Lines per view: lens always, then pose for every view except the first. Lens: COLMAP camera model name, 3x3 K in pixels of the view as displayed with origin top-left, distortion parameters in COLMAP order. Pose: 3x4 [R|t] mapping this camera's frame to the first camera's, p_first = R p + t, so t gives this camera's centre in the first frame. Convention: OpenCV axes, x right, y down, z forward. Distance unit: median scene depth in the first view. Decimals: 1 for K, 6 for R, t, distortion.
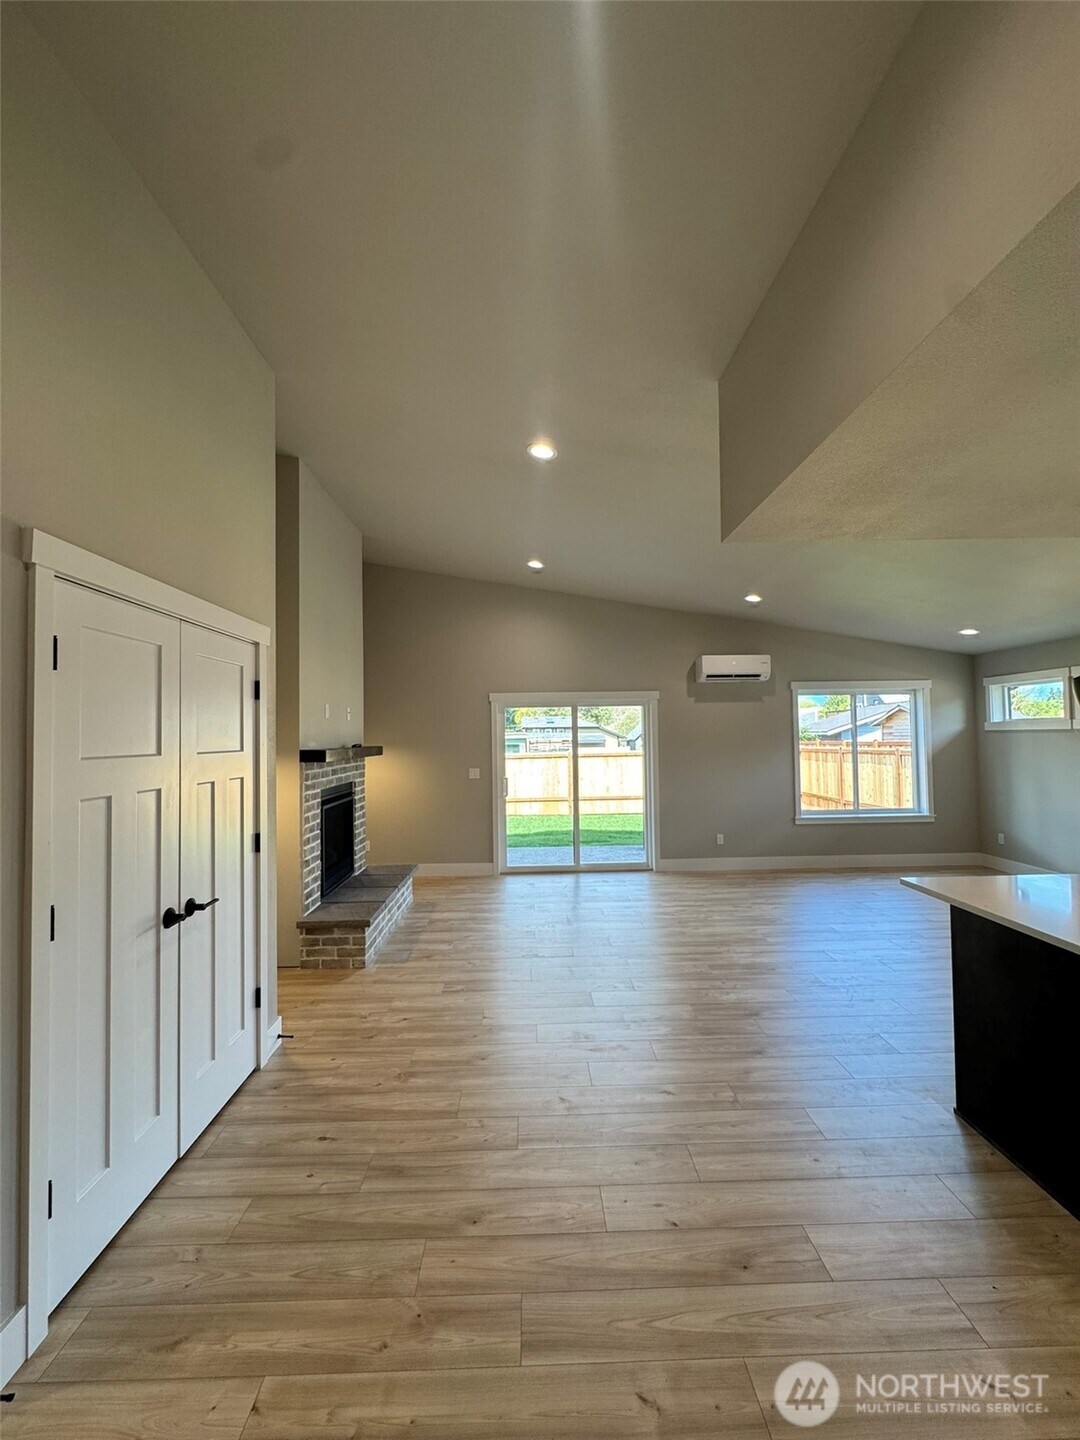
lens RADIAL K [[572.8, 0, 538.5], [0, 572.8, 721.8], [0, 0, 1]] dist [-0.001332, 0.000186]
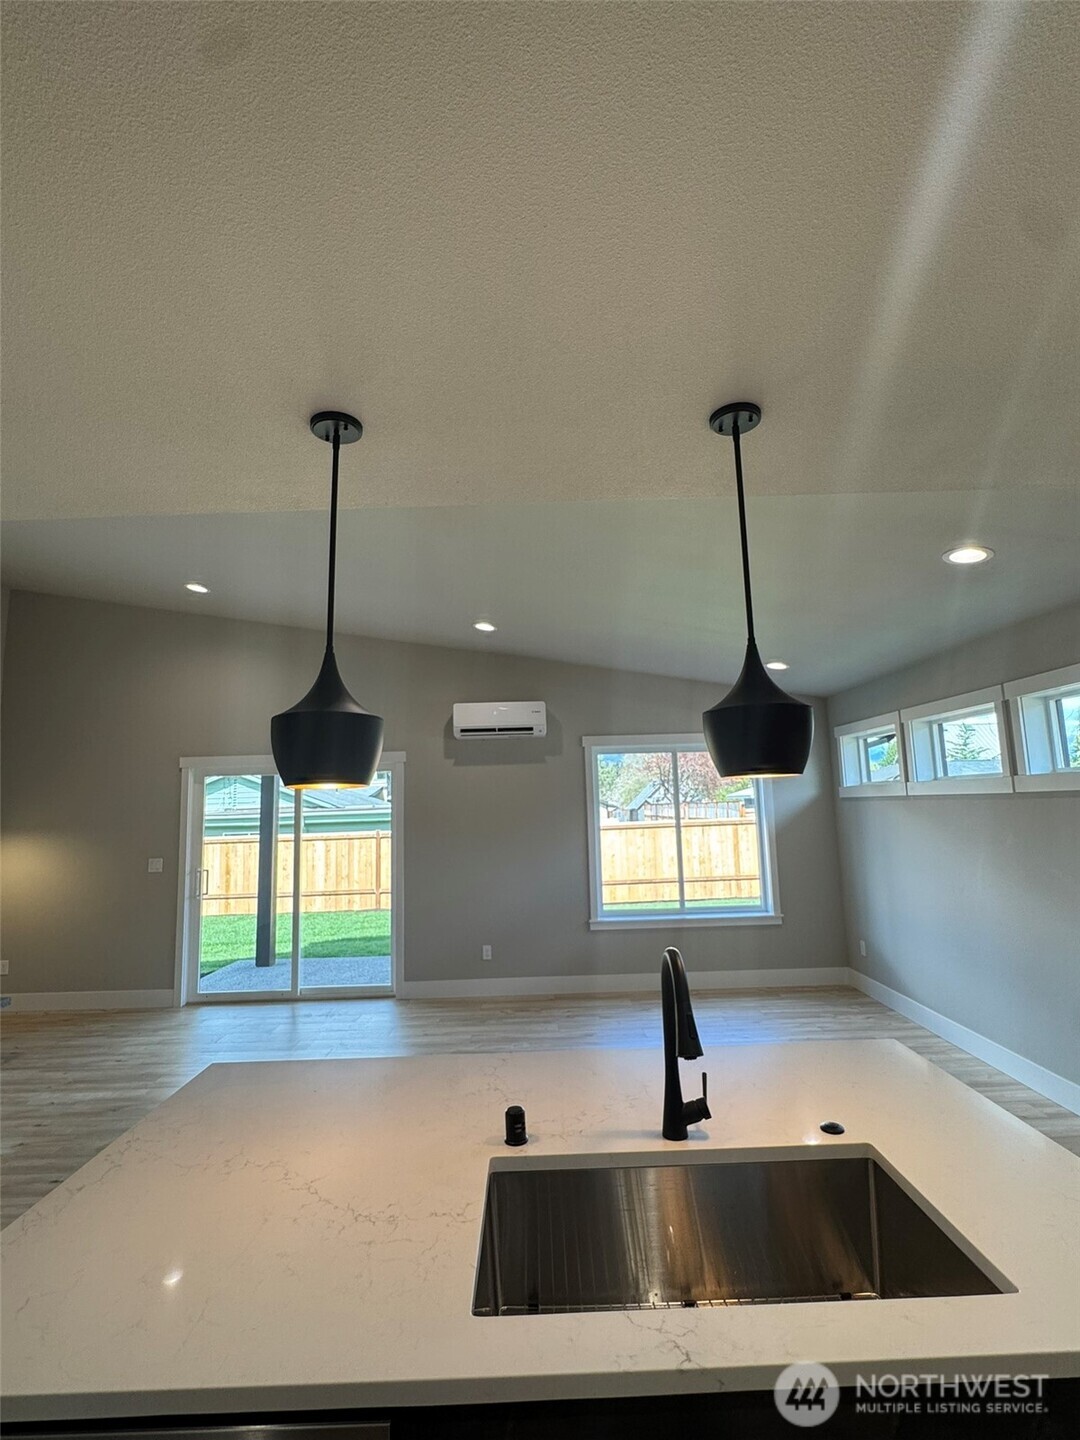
lens RADIAL K [[683.8, 0, 540.0], [0, 683.8, 720.0], [0, 0, 1]] dist [-0.003250, 0.000068]
pose [[0.999800, -0.015703, -0.012408, 0.409330], [0.014400, 0.994993, -0.098905, -0.003236], [0.013899, 0.098707, 0.995019, 0.105428]]
